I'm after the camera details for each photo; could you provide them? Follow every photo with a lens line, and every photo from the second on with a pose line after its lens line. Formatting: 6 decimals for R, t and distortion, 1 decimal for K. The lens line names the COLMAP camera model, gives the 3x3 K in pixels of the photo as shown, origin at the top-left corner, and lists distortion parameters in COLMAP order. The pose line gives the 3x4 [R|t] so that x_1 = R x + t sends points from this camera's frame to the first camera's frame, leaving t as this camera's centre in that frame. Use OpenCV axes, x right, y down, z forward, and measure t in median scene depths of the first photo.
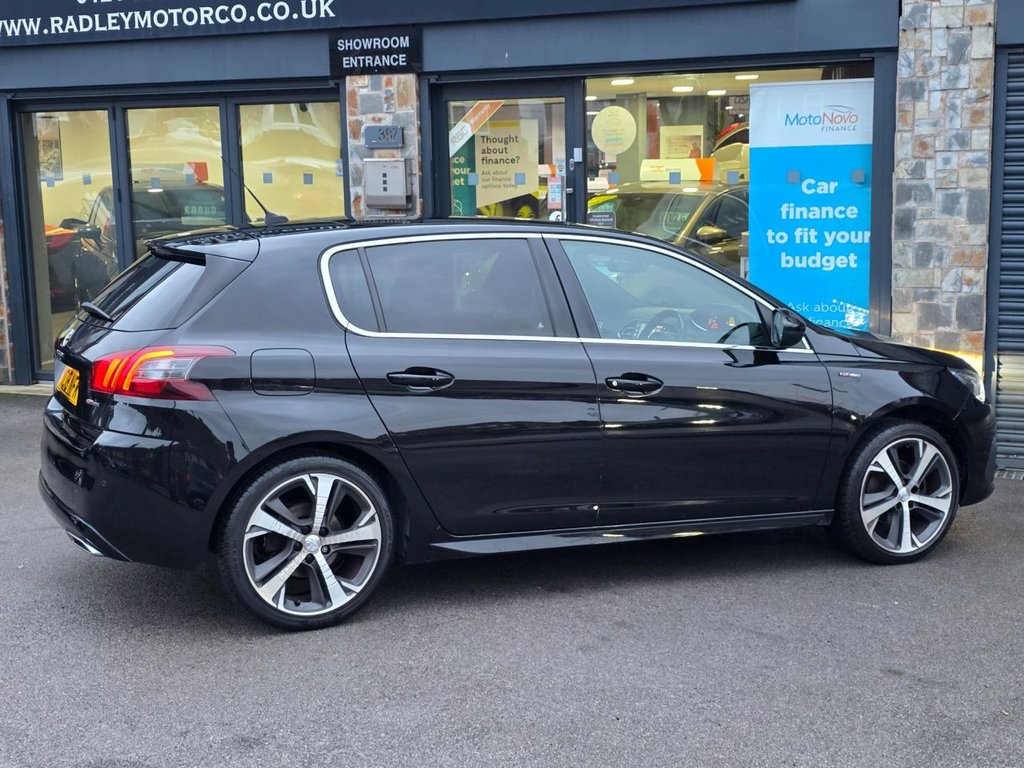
lens RADIAL K [[1397.8, 0, 510.4], [0, 1397.8, 380.1], [0, 0, 1]] dist [0.087635, 0.000000]
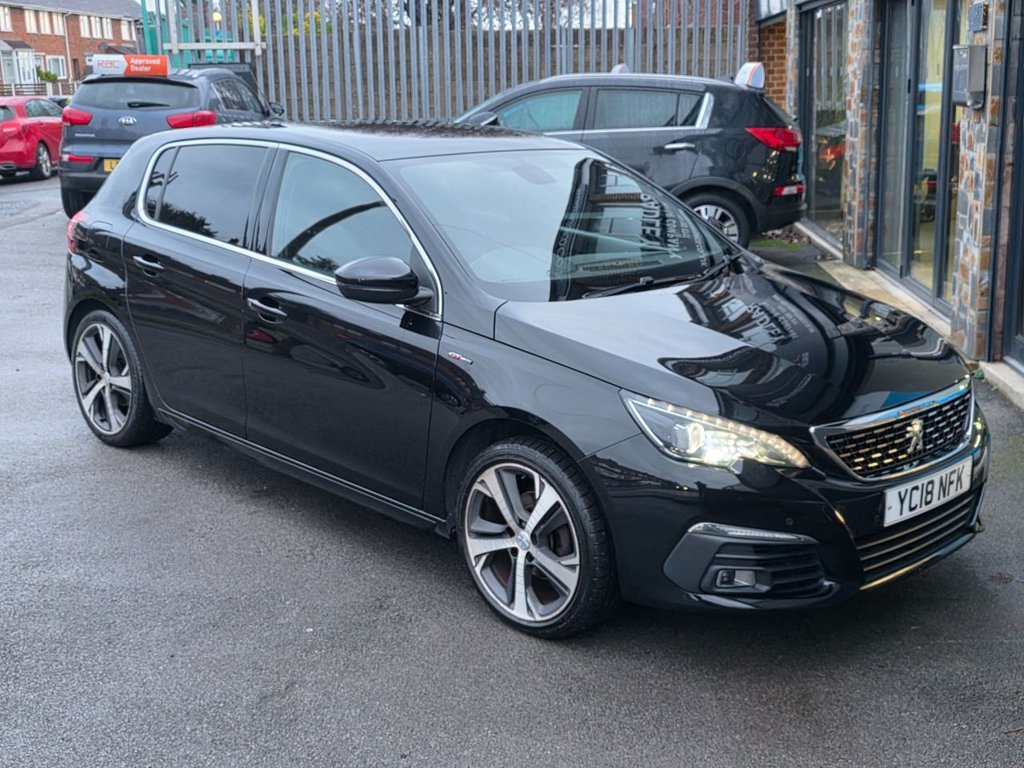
lens RADIAL K [[1299.6, 0, 509.4], [0, 1299.6, 394.7], [0, 0, 1]] dist [0.083209, 0.000000]
pose [[0.331647, 0.232307, -0.914354, 0.583850], [-0.124483, 0.971509, 0.201677, -0.084343], [0.935155, 0.046936, 0.351116, 0.504492]]
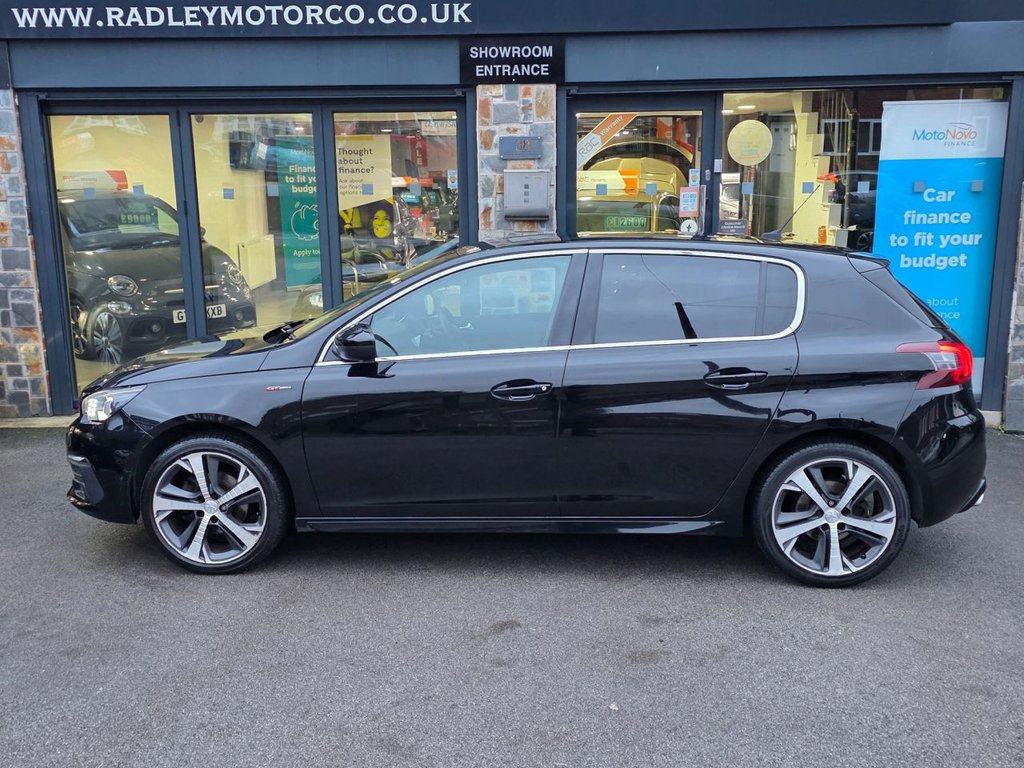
lens RADIAL K [[1029.3, 0, 508.6], [0, 1029.3, 376.7], [0, 0, 1]] dist [0.062573, 0.000000]
pose [[0.927351, -0.068898, 0.367796, -0.390639], [0.053453, 0.997214, 0.052031, -0.050896], [-0.370356, -0.028591, 0.928450, 0.325134]]
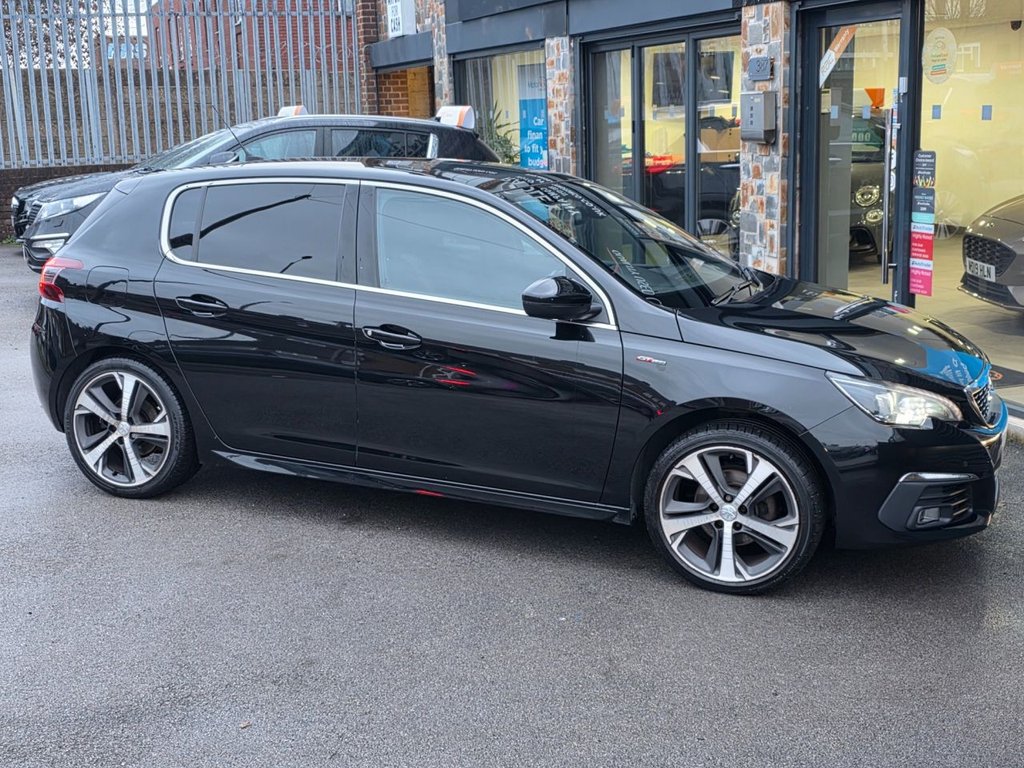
lens RADIAL K [[1299.6, 0, 508.2], [0, 1299.6, 380.6], [0, 0, 1]] dist [0.083209, 0.000000]
pose [[0.680837, 0.150901, -0.716721, 0.490492], [-0.096742, 0.988500, 0.116224, -0.049181], [0.726017, -0.009793, 0.687607, 0.249991]]
